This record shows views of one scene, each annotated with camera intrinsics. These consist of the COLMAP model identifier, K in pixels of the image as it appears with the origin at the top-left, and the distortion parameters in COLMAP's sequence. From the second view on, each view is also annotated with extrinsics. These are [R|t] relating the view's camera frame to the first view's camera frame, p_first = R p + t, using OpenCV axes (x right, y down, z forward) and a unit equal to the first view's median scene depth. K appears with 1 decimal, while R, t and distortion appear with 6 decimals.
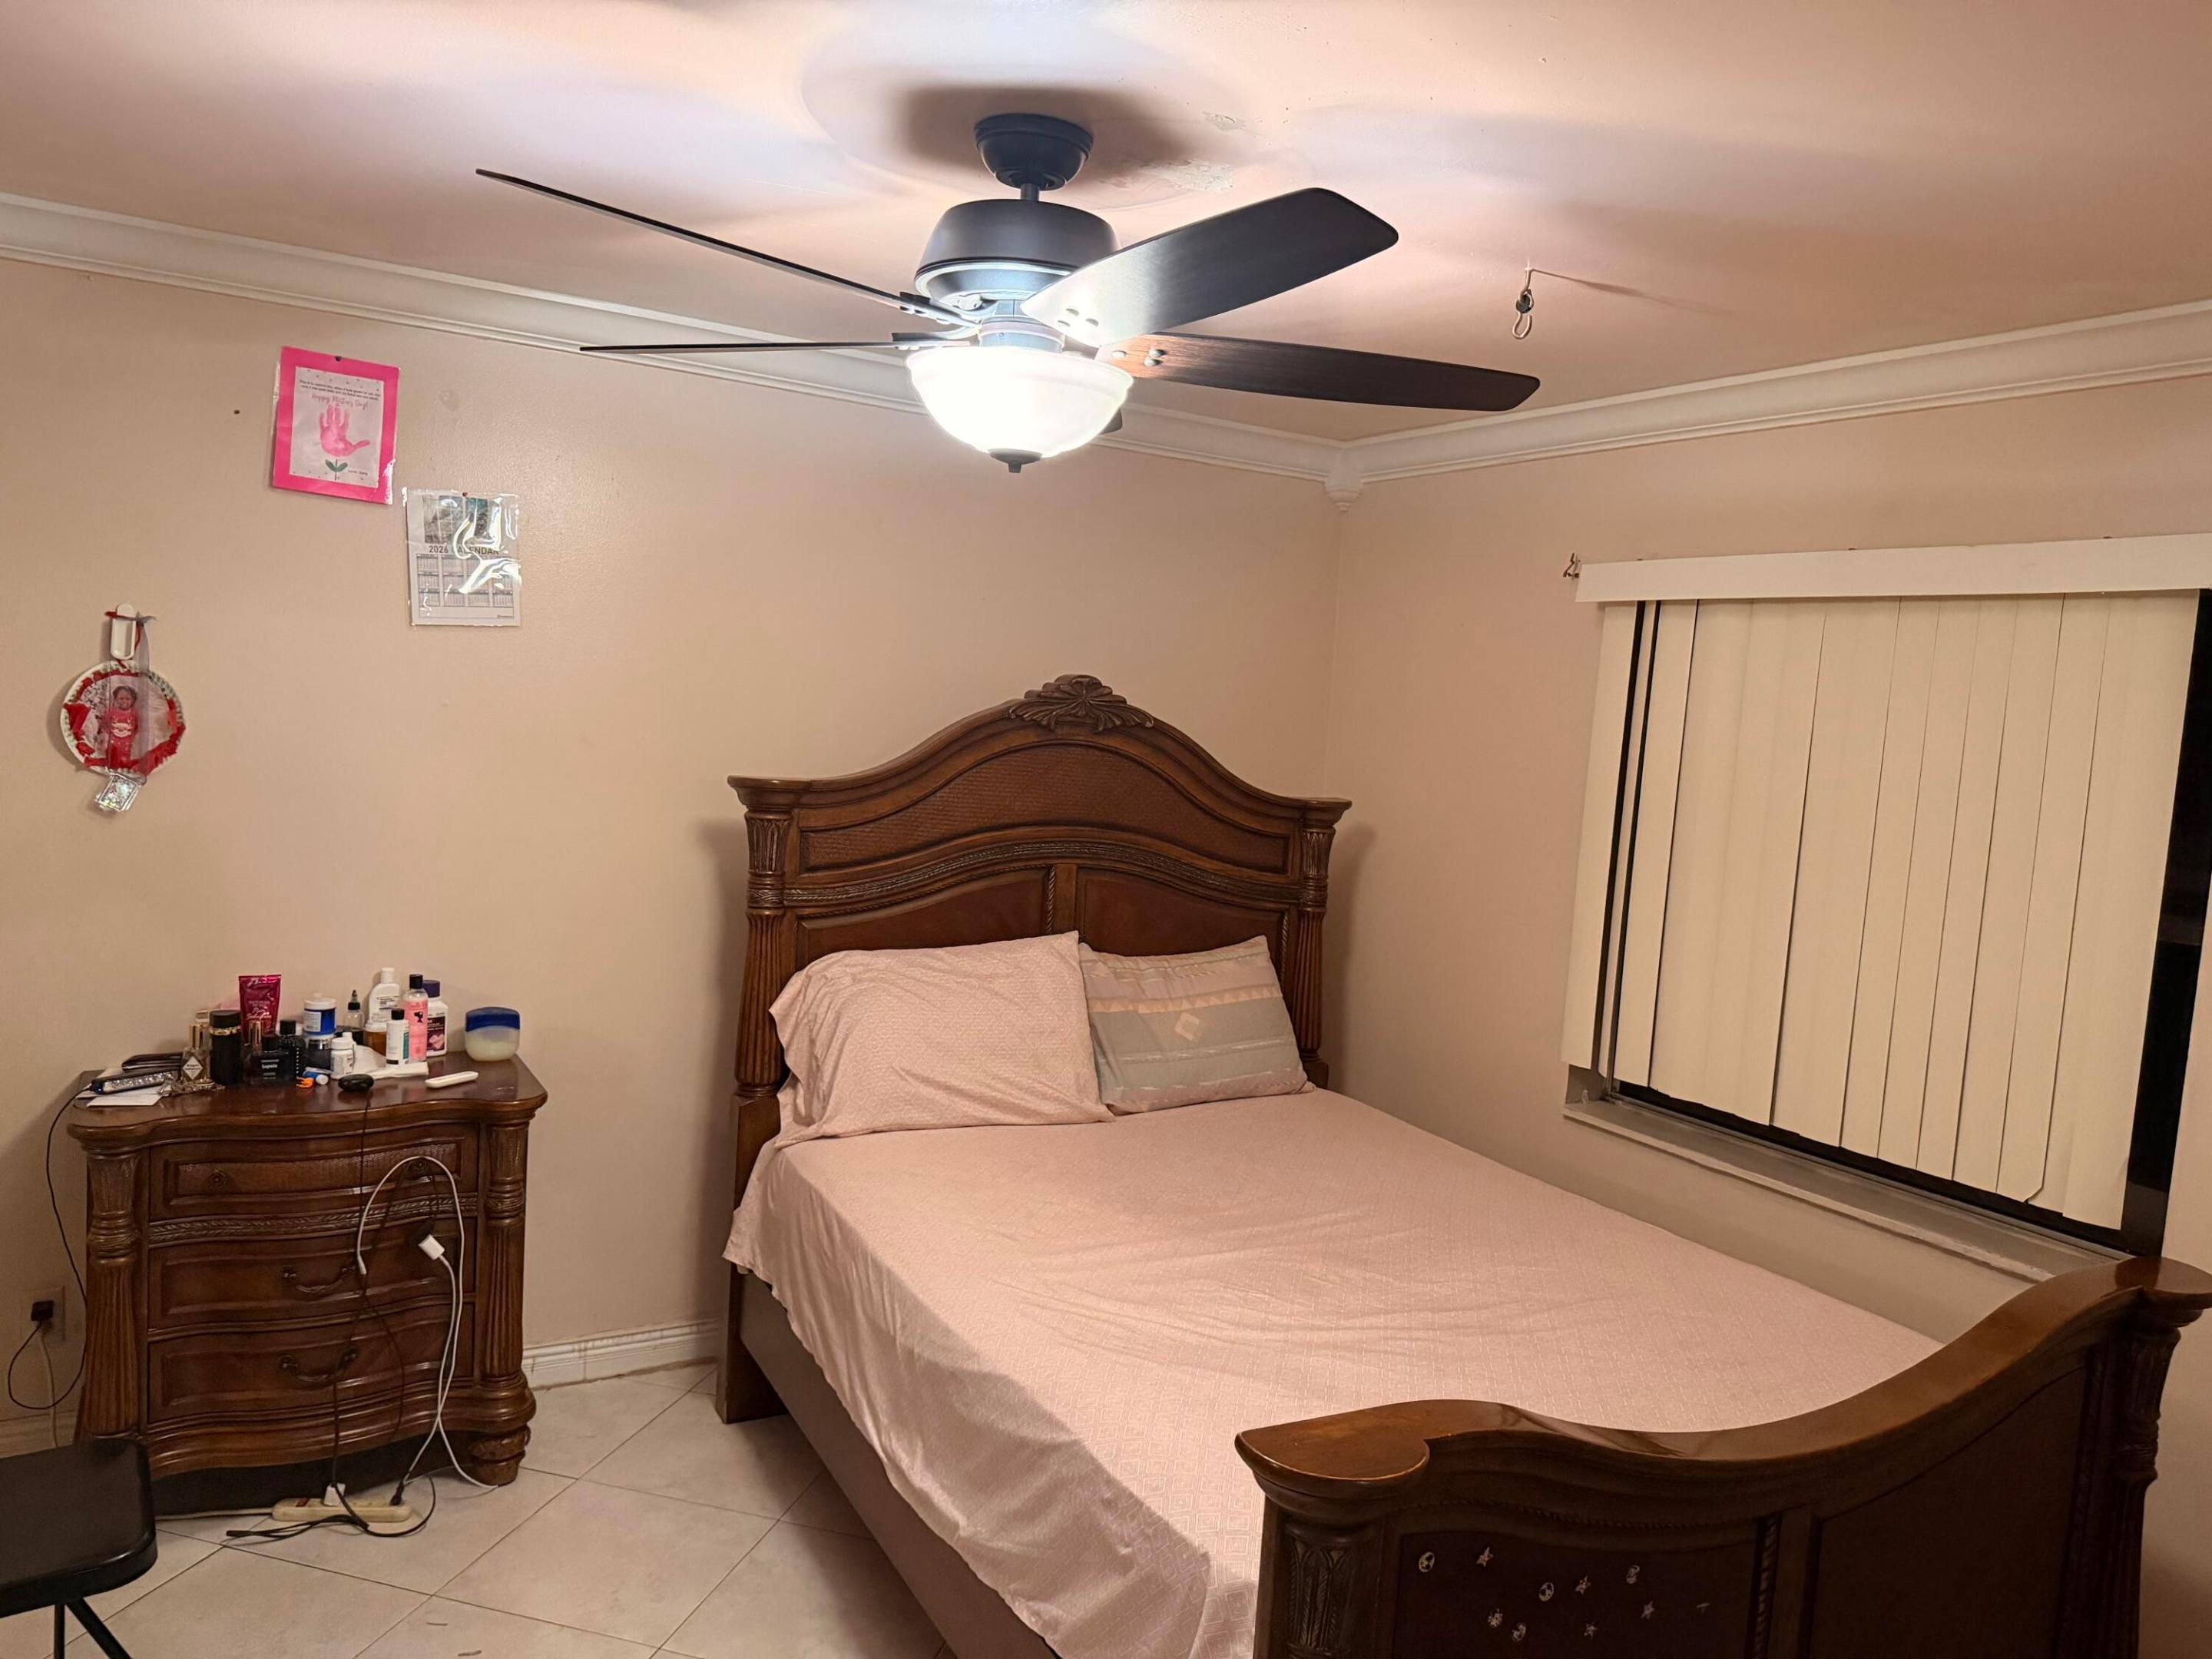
lens RADIAL K [[1553.2, 0, 1103.3], [0, 1553.2, 839.7], [0, 0, 1]] dist [0.098329, -0.164354]
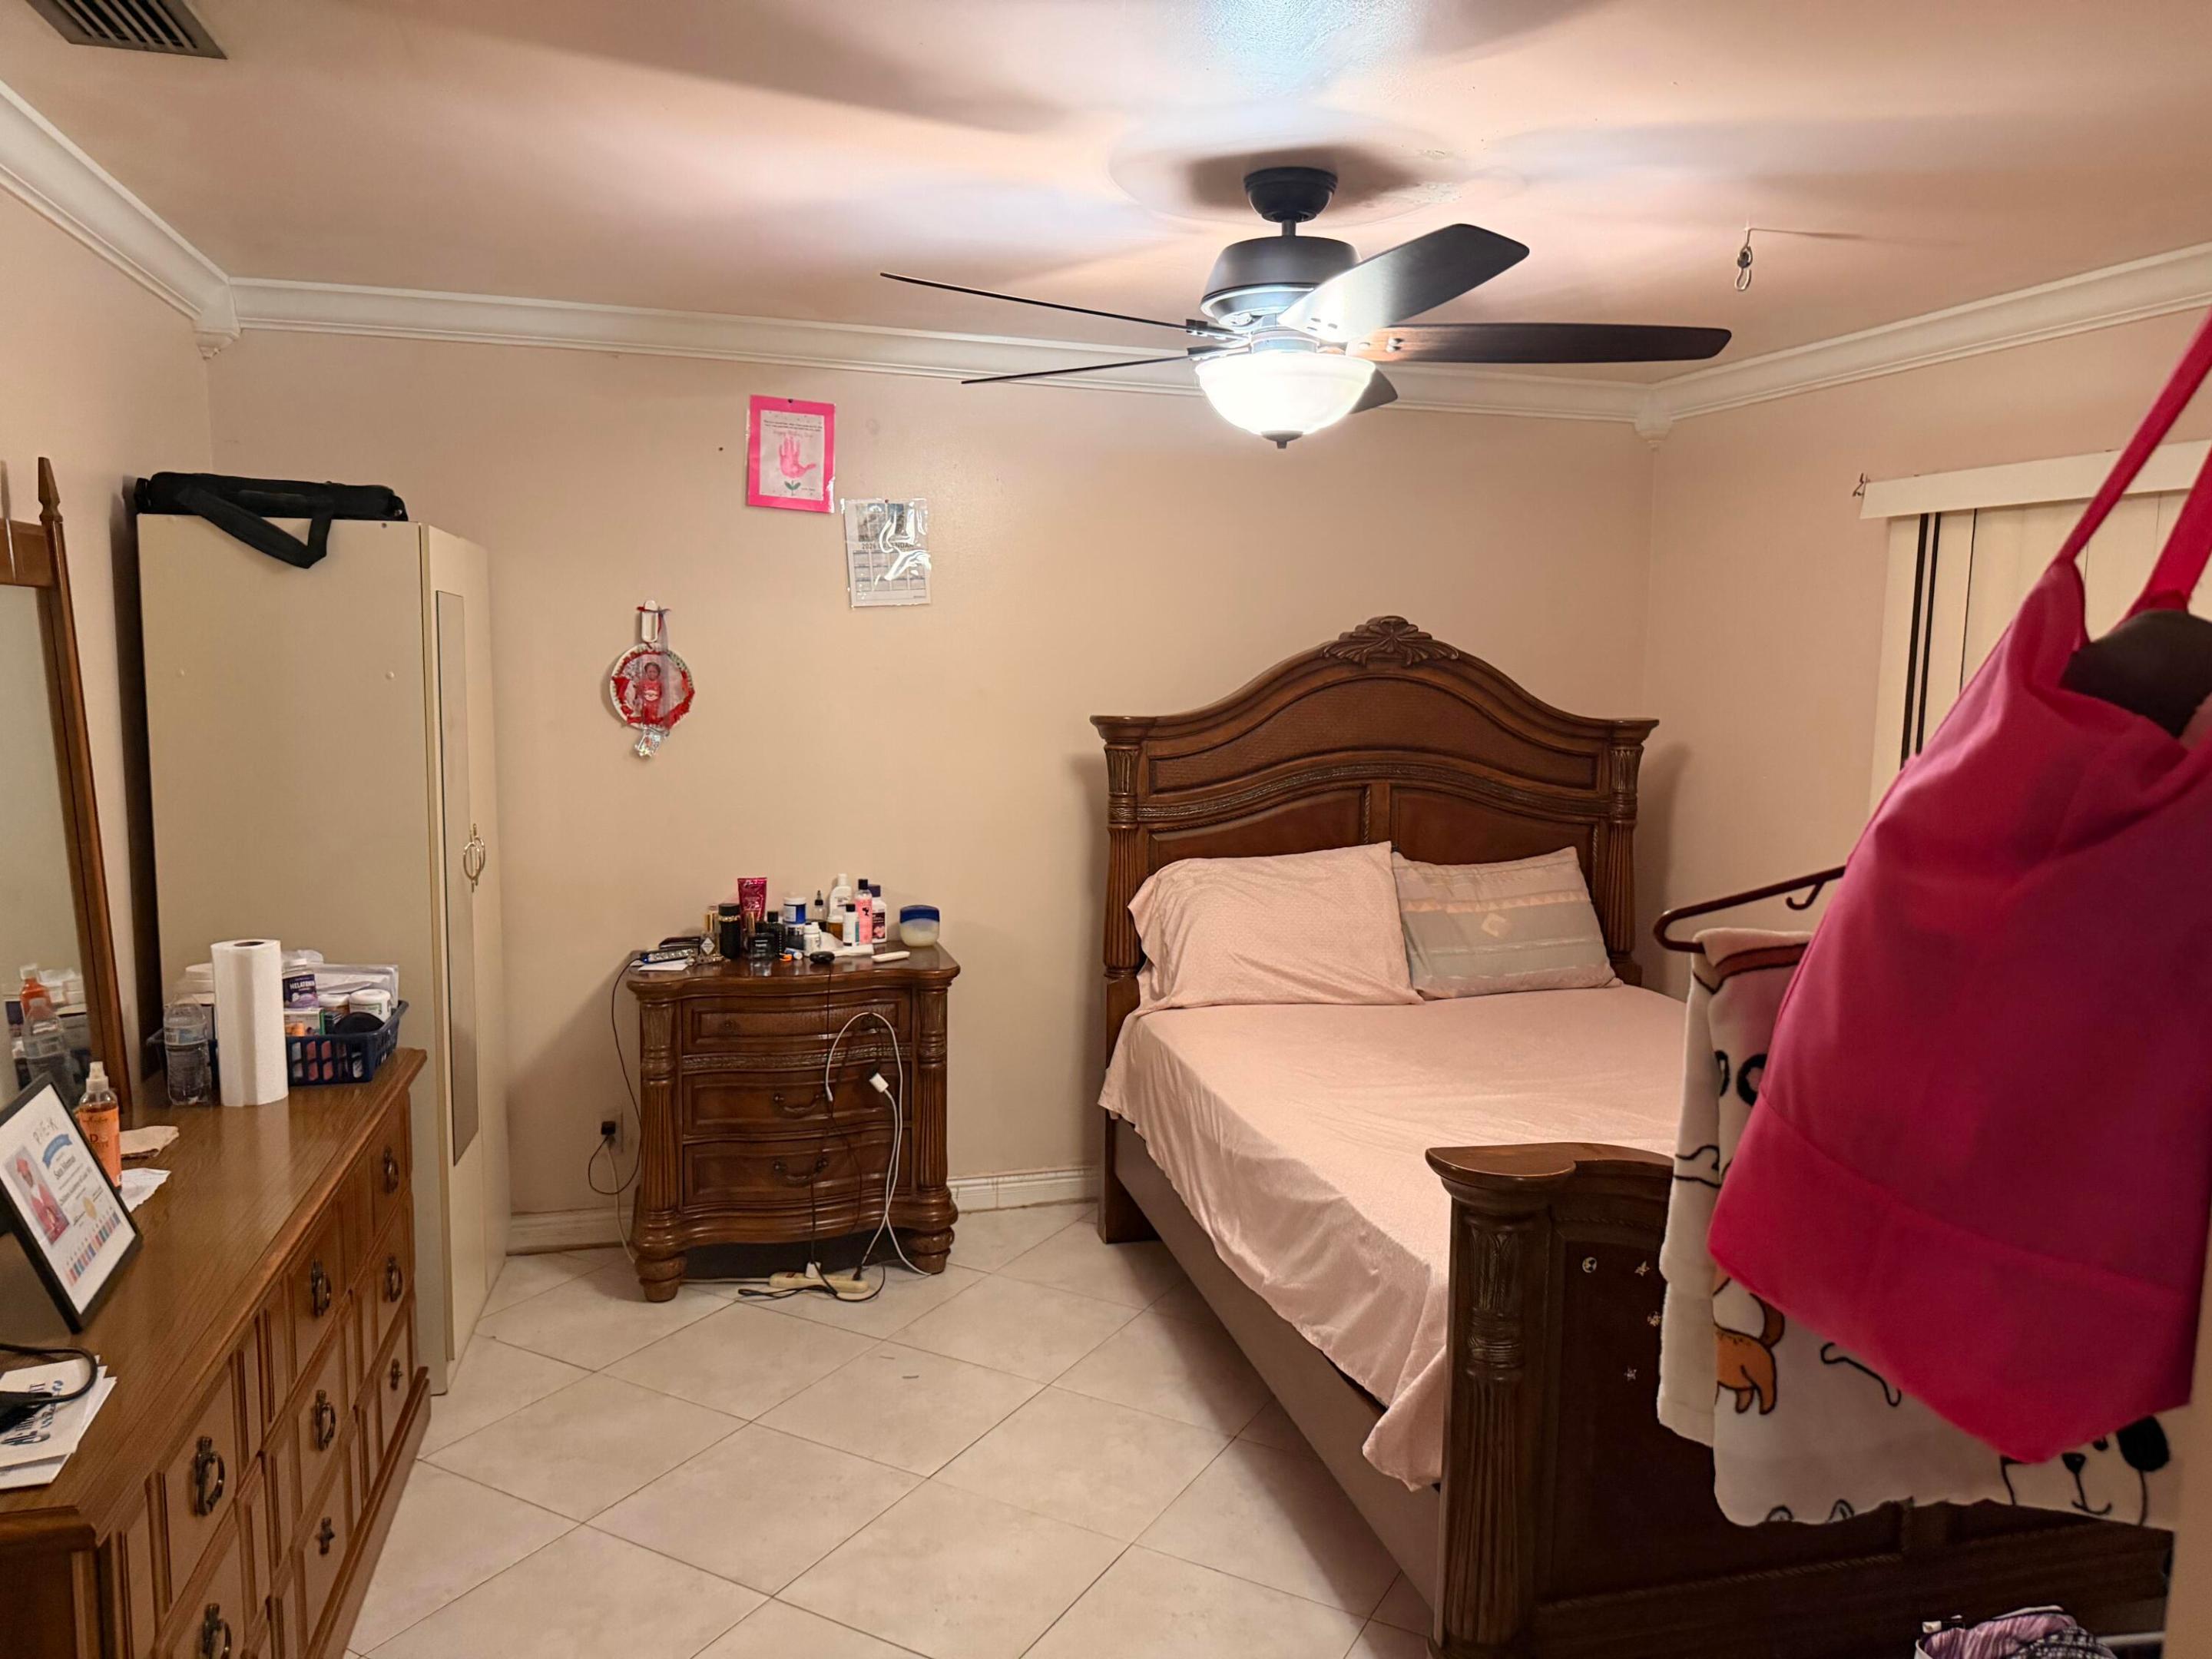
lens RADIAL K [[1547.3, 0, 1102.7], [0, 1547.3, 840.2], [0, 0, 1]] dist [0.164262, -0.329699]
pose [[0.967035, -0.020292, -0.253835, 0.083801], [0.025109, 0.999561, 0.015752, 0.041945], [0.253404, -0.021606, 0.967119, -0.194215]]
